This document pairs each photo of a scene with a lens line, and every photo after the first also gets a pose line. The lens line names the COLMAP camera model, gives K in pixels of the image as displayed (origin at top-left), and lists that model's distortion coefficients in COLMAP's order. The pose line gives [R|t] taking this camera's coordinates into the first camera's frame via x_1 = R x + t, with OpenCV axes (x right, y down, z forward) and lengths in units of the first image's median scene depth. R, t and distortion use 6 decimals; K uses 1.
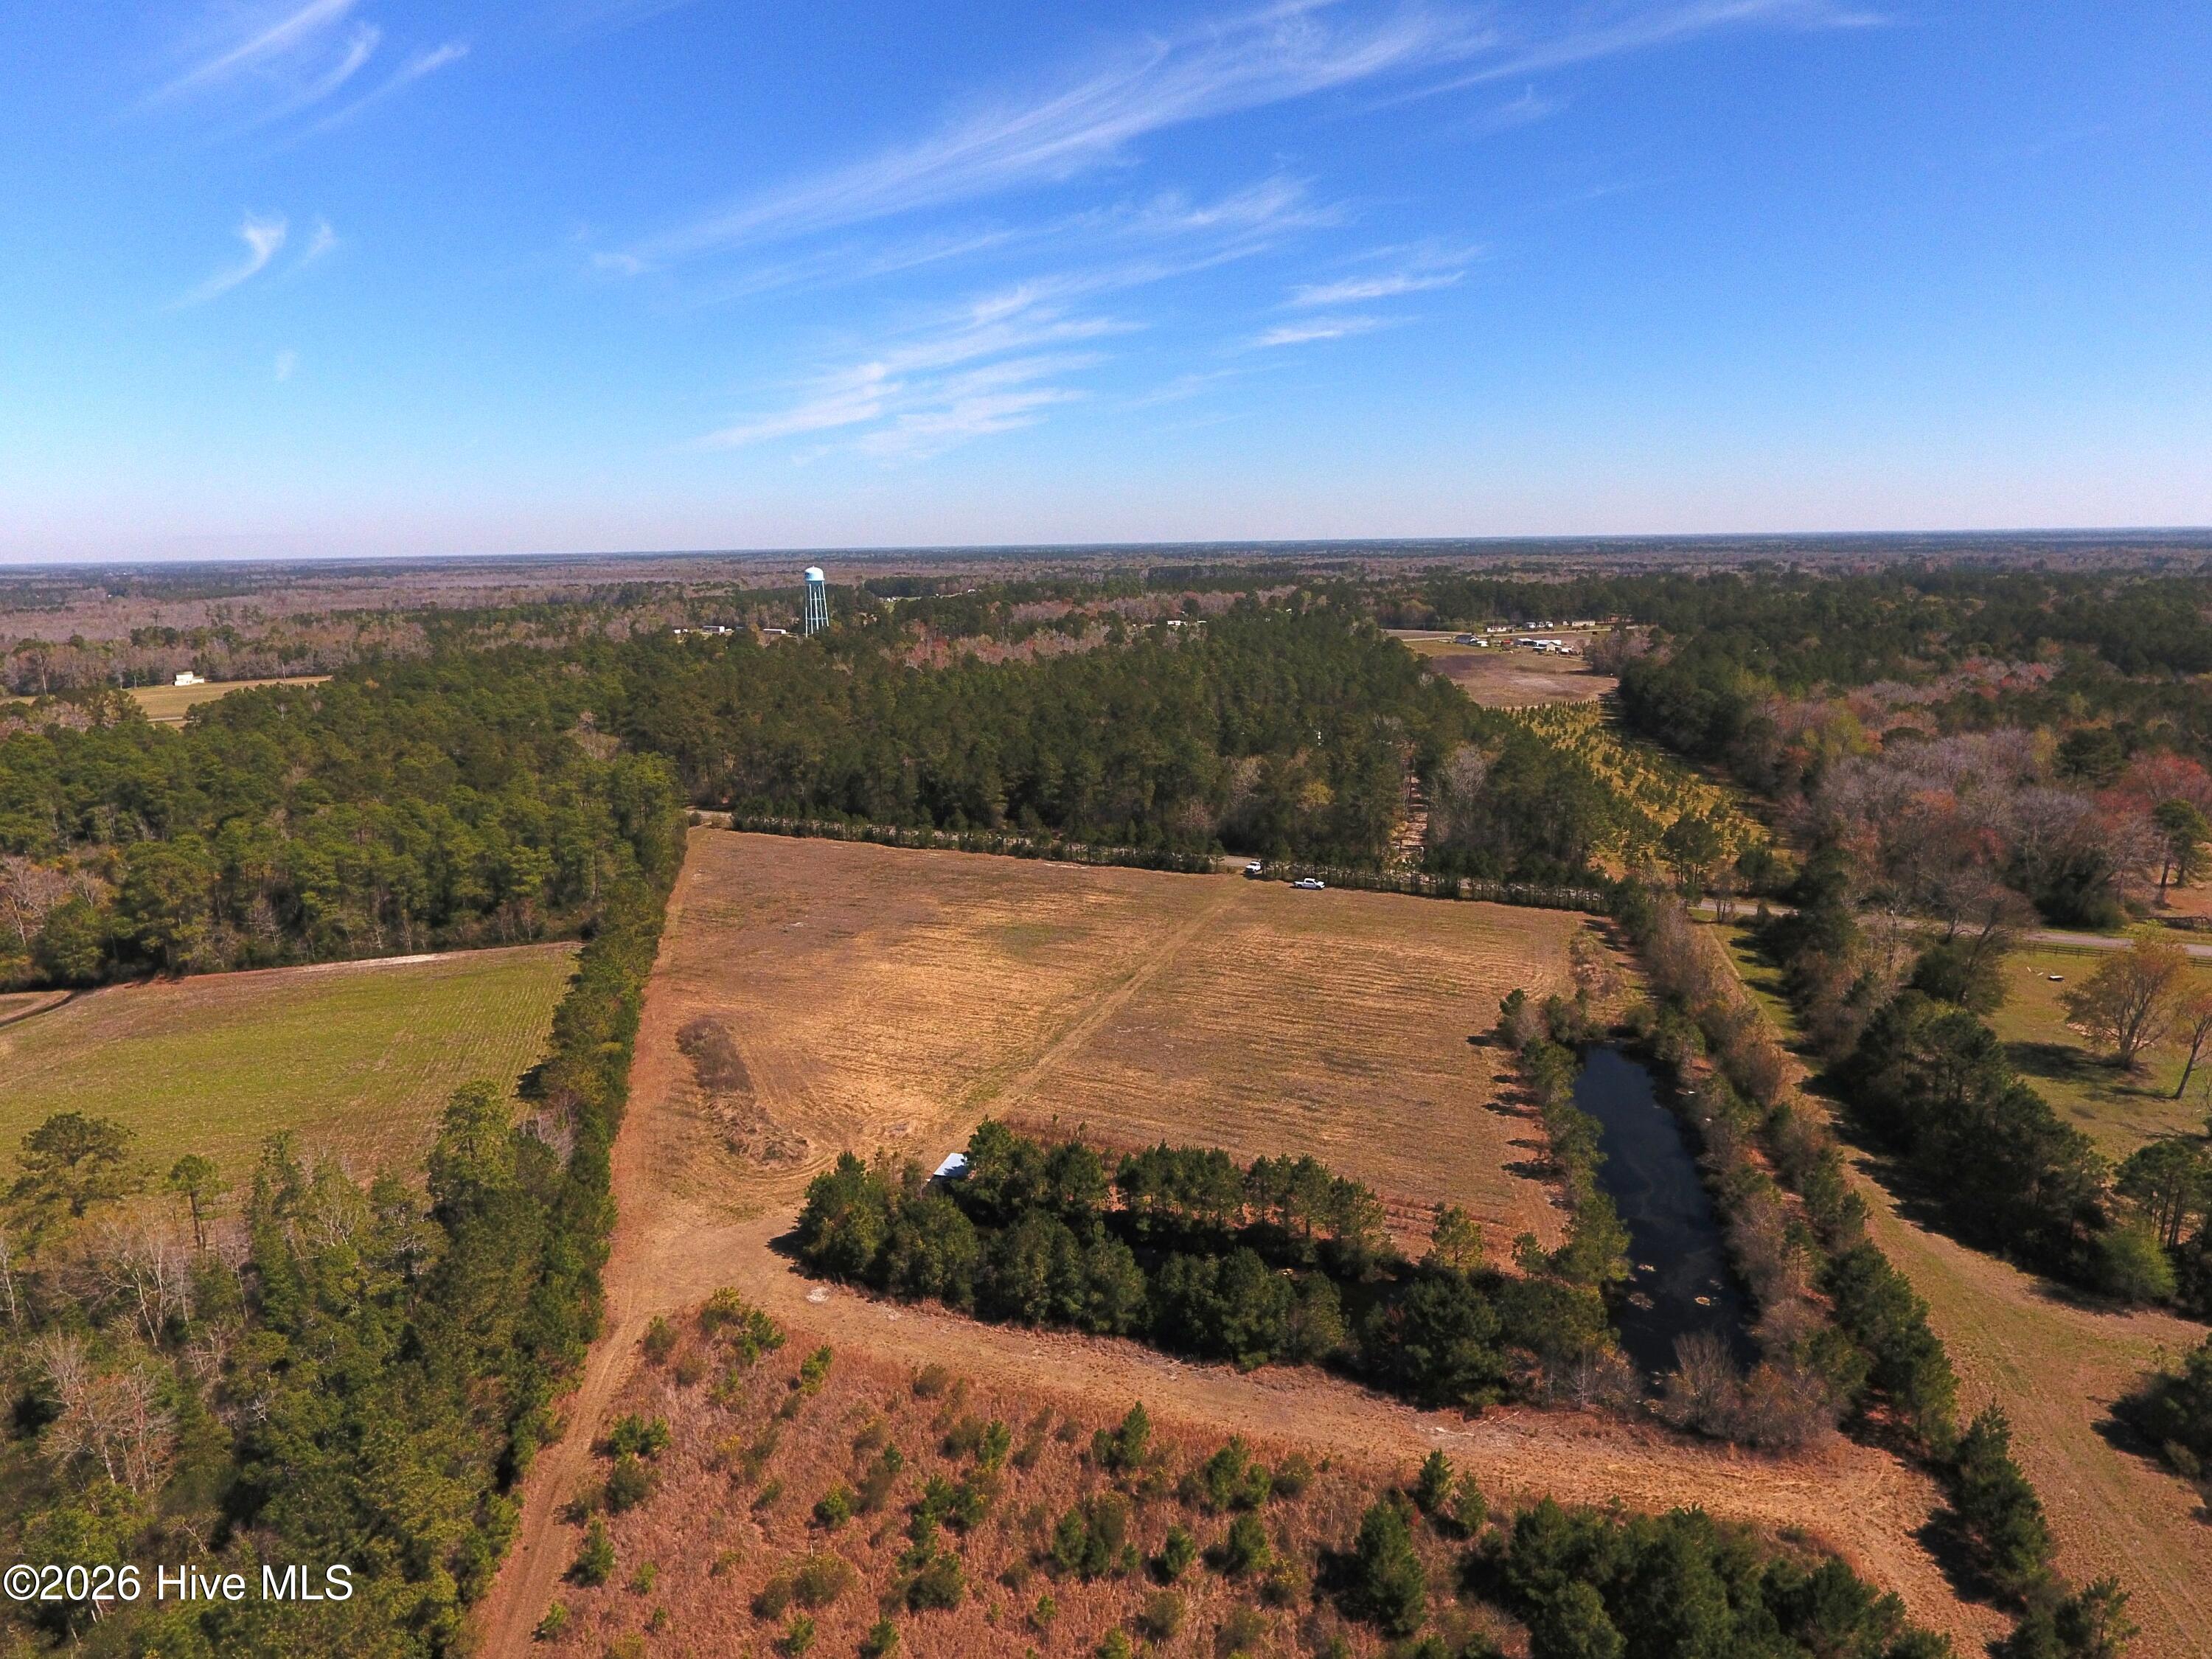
lens RADIAL K [[1299.1, 0, 1116.2], [0, 1299.1, 790.7], [0, 0, 1]] dist [-0.006061, -0.000174]
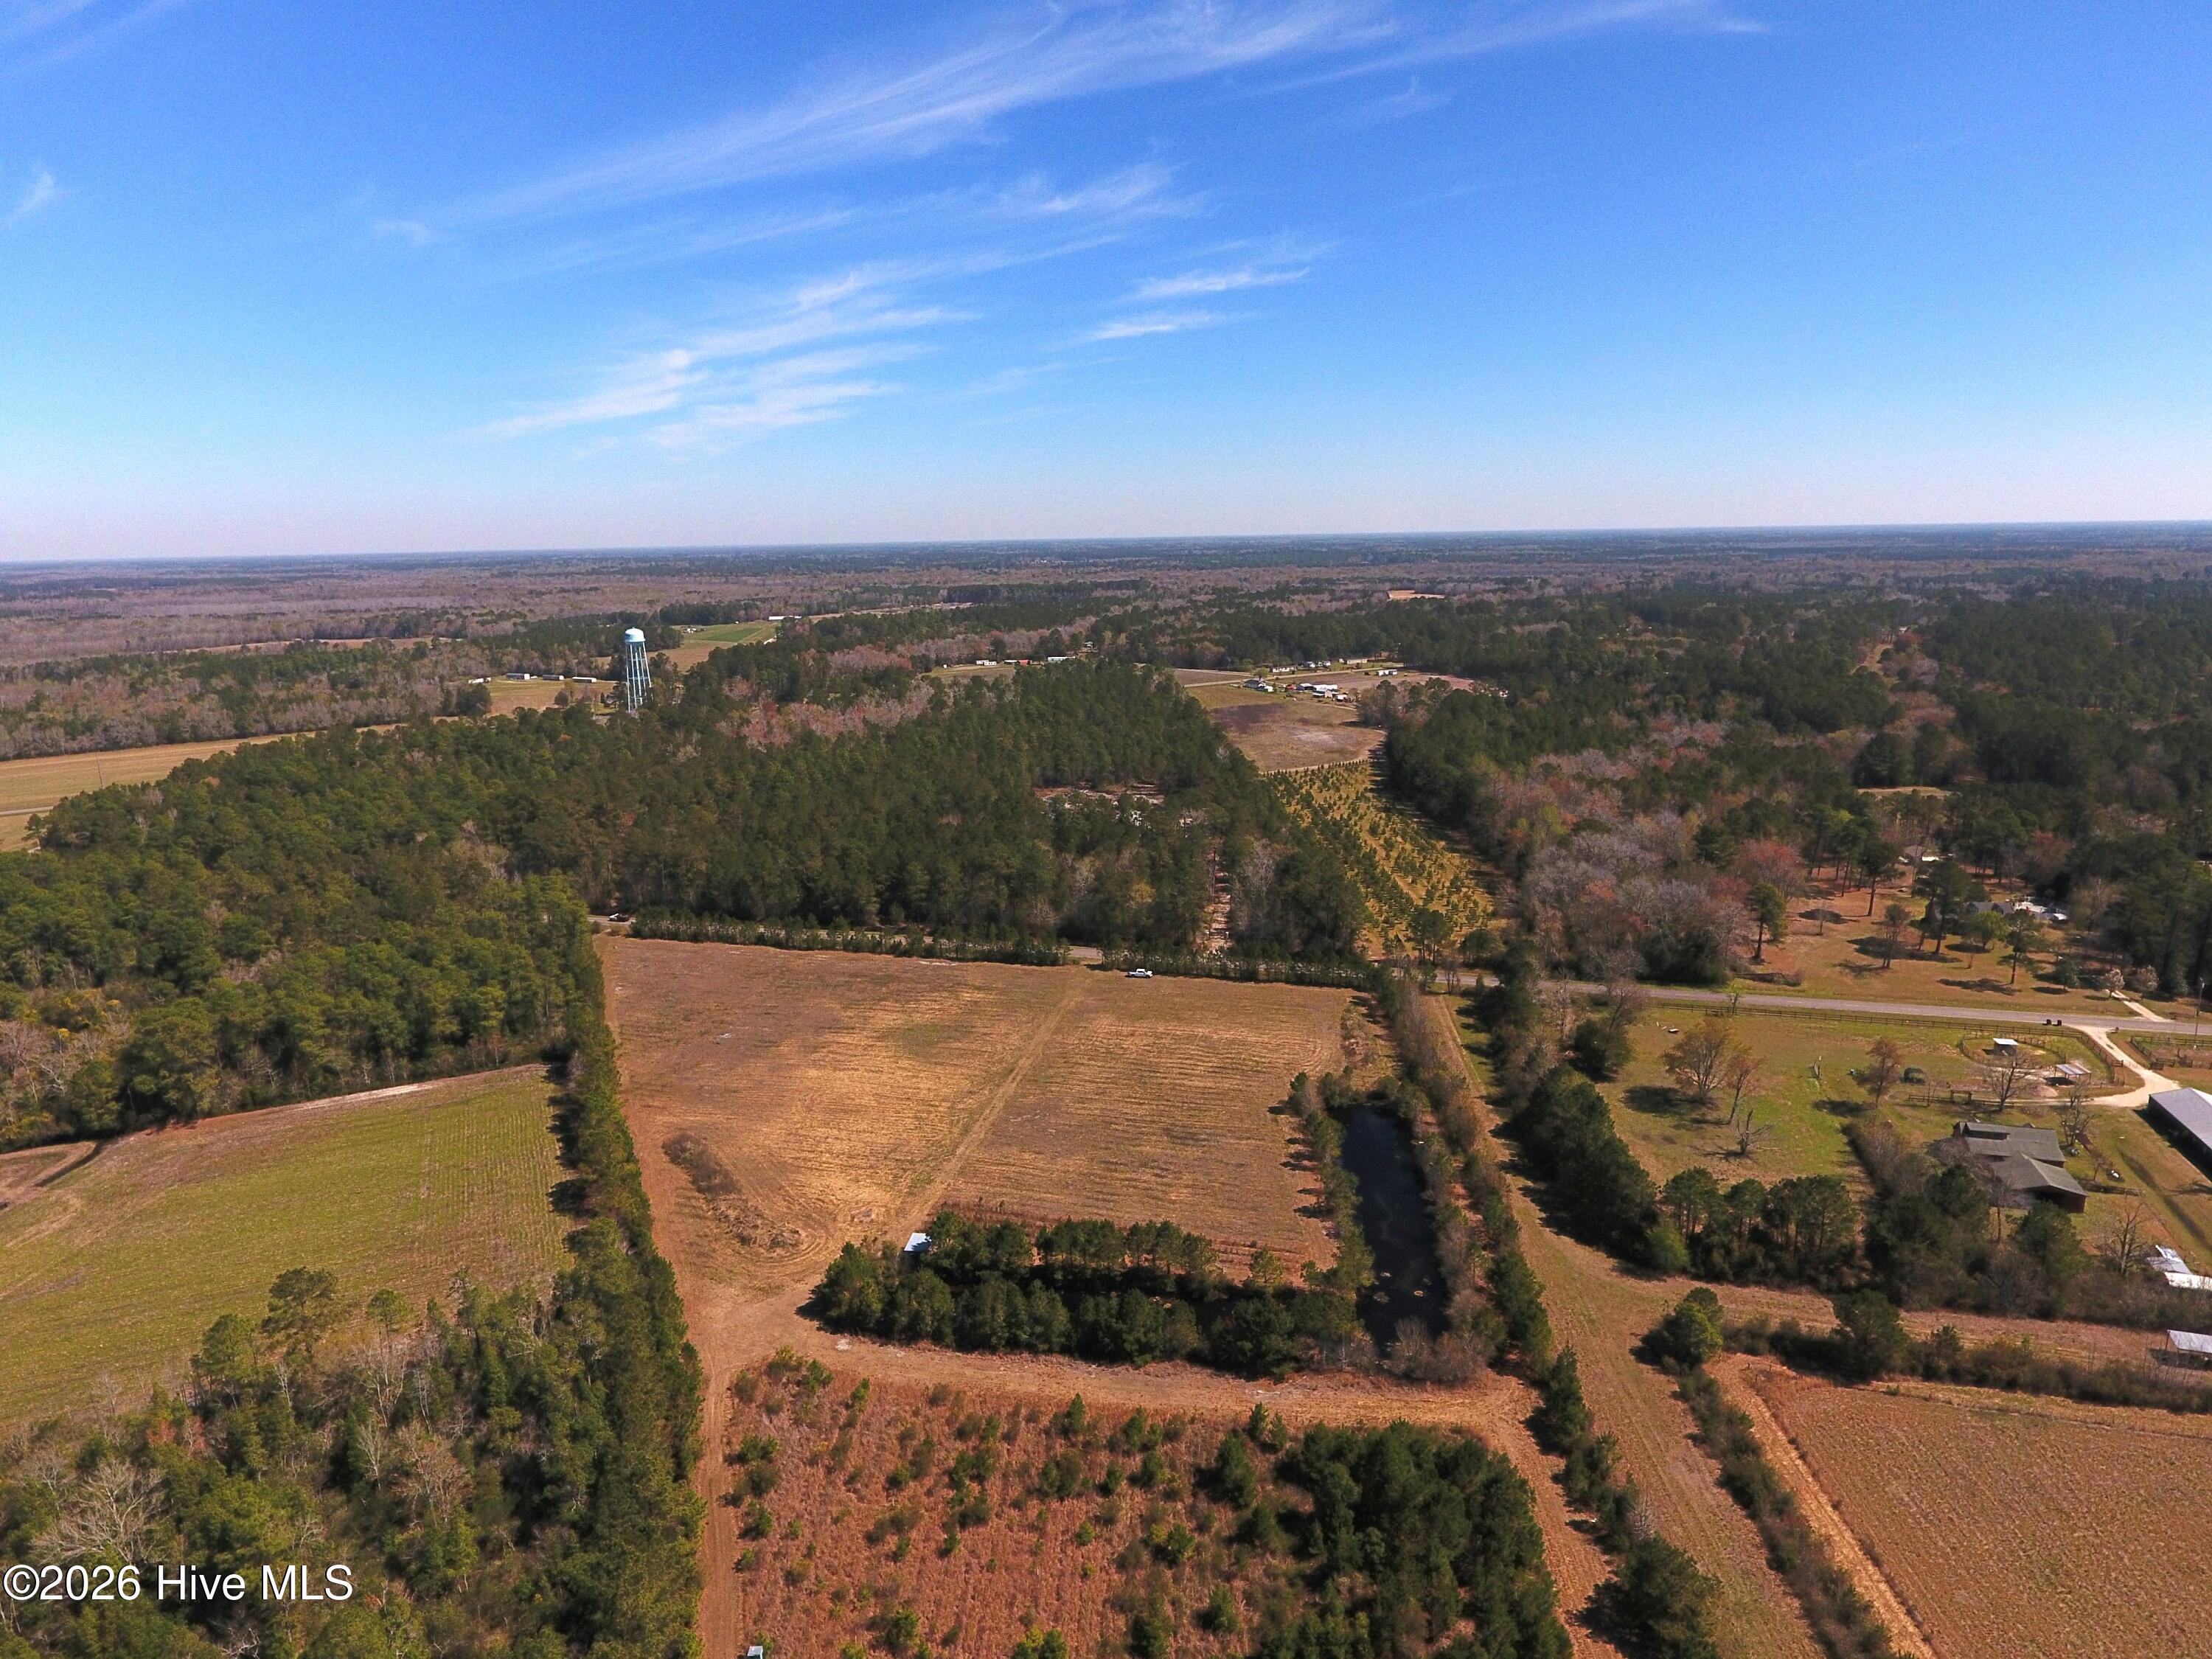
lens RADIAL K [[1299.1, 0, 1116.9], [0, 1299.1, 818.5], [0, 0, 1]] dist [-0.006061, -0.000174]
pose [[0.987423, -0.035851, 0.153981, -0.052444], [0.032424, 0.999169, 0.024713, -0.093725], [-0.154739, -0.019409, 0.987765, -0.196025]]
